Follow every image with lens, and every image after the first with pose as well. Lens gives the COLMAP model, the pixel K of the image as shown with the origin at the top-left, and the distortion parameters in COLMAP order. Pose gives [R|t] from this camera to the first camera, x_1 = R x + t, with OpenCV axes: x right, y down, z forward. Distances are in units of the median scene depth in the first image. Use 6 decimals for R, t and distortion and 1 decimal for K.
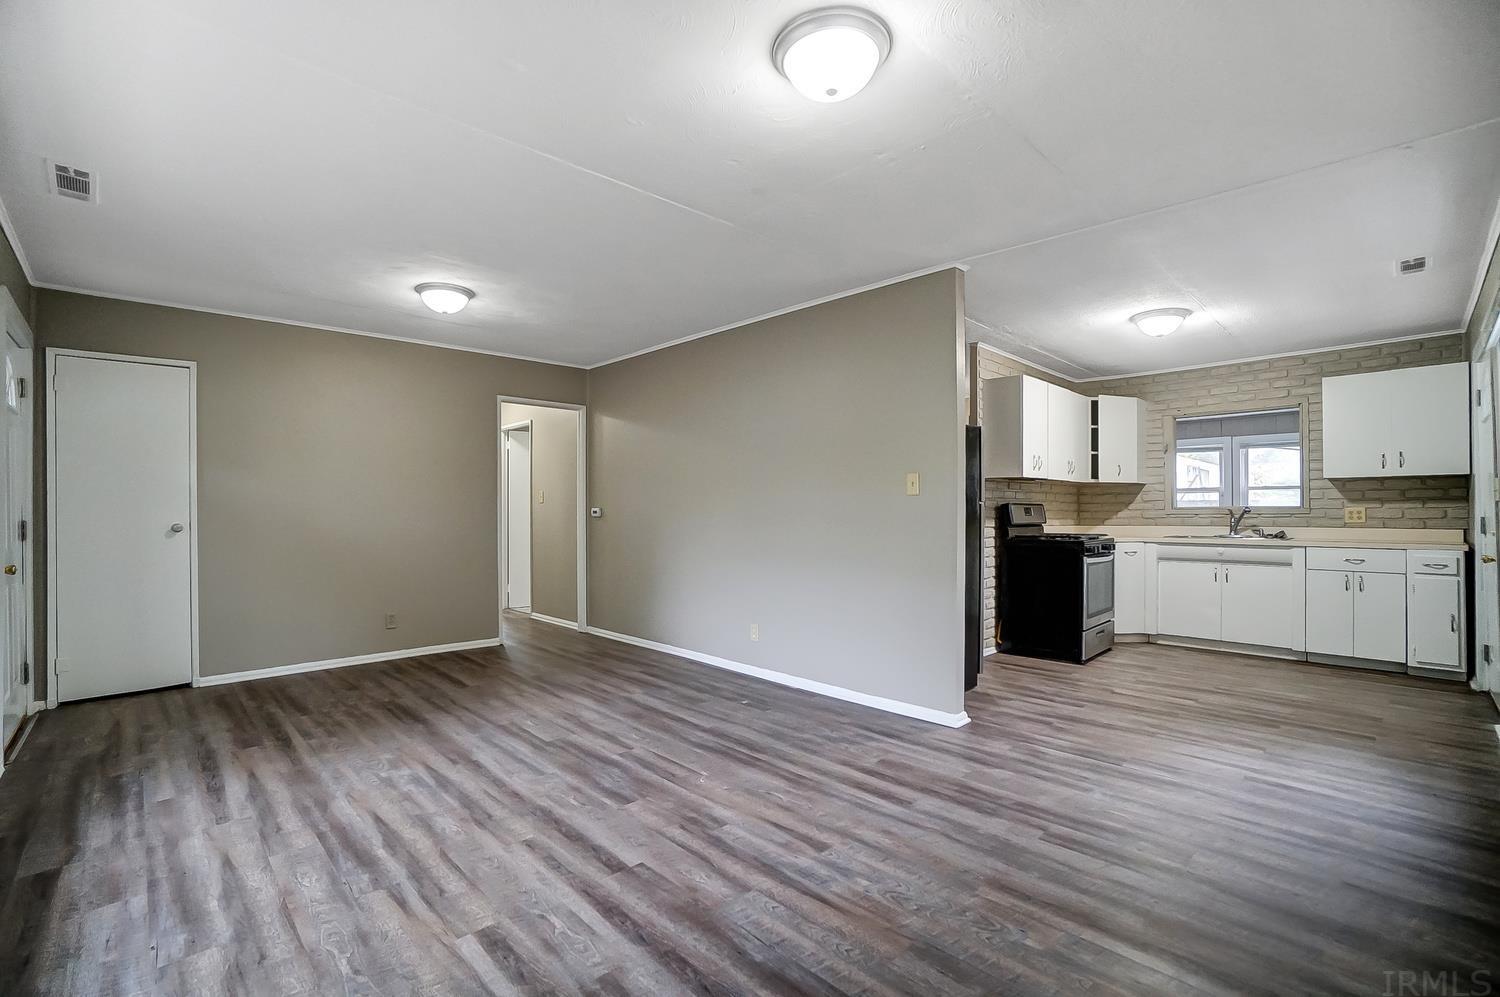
lens RADIAL K [[667.6, 0, 745.1], [0, 667.6, 508.2], [0, 0, 1]] dist [-0.057777, 0.020079]
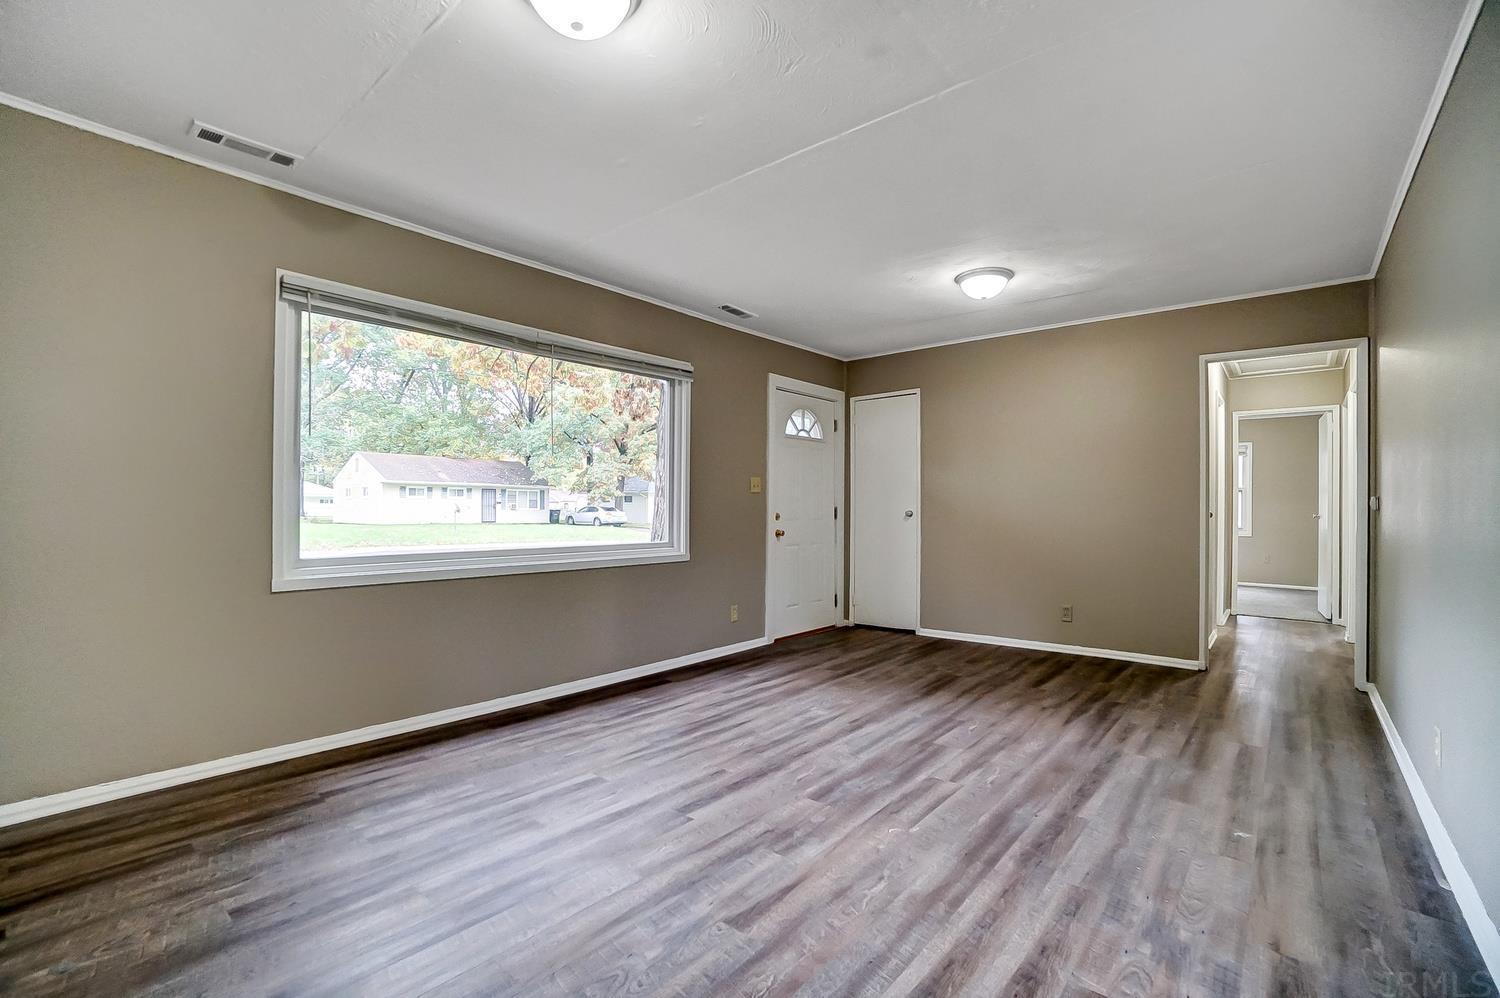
lens RADIAL K [[667.6, 0, 735.5], [0, 667.6, 507.8], [0, 0, 1]] dist [-0.057777, 0.020079]
pose [[0.098547, -0.000303, -0.995132, 0.643692], [-0.005535, 0.999984, -0.000852, 0.028515], [0.995117, 0.005592, 0.098544, 0.683699]]
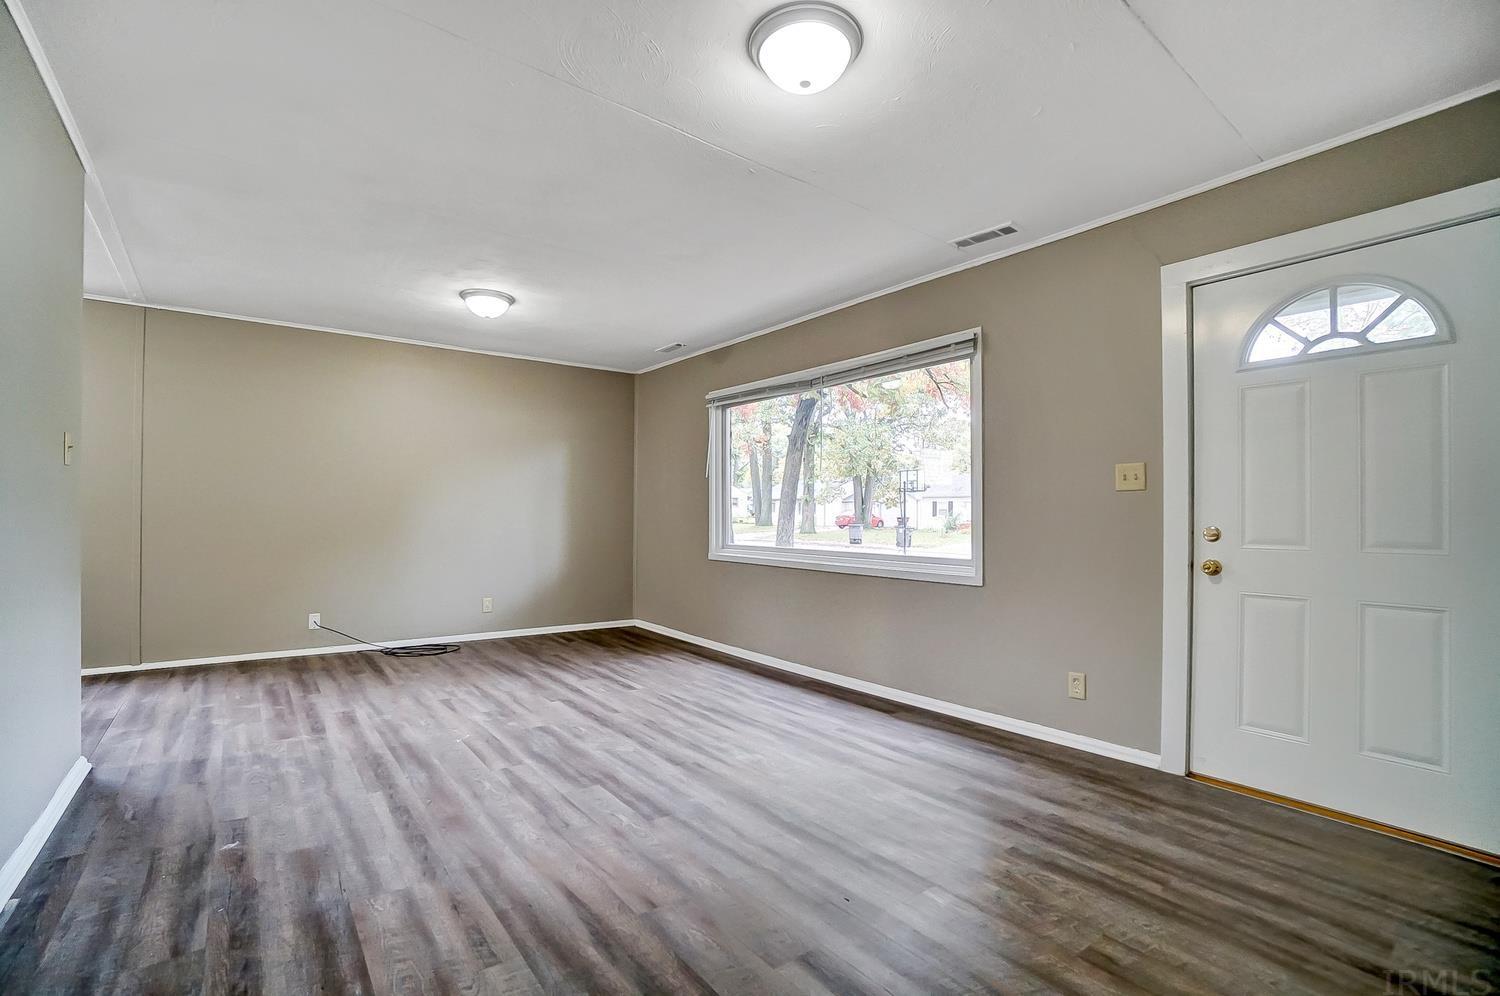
lens RADIAL K [[667.6, 0, 743.2], [0, 667.6, 500.8], [0, 0, 1]] dist [-0.057777, 0.020079]
pose [[-0.994618, -0.006854, 0.103384, -0.596676], [-0.009467, 0.999647, -0.024811, 0.033570], [-0.103178, -0.025656, -0.994332, 1.922890]]
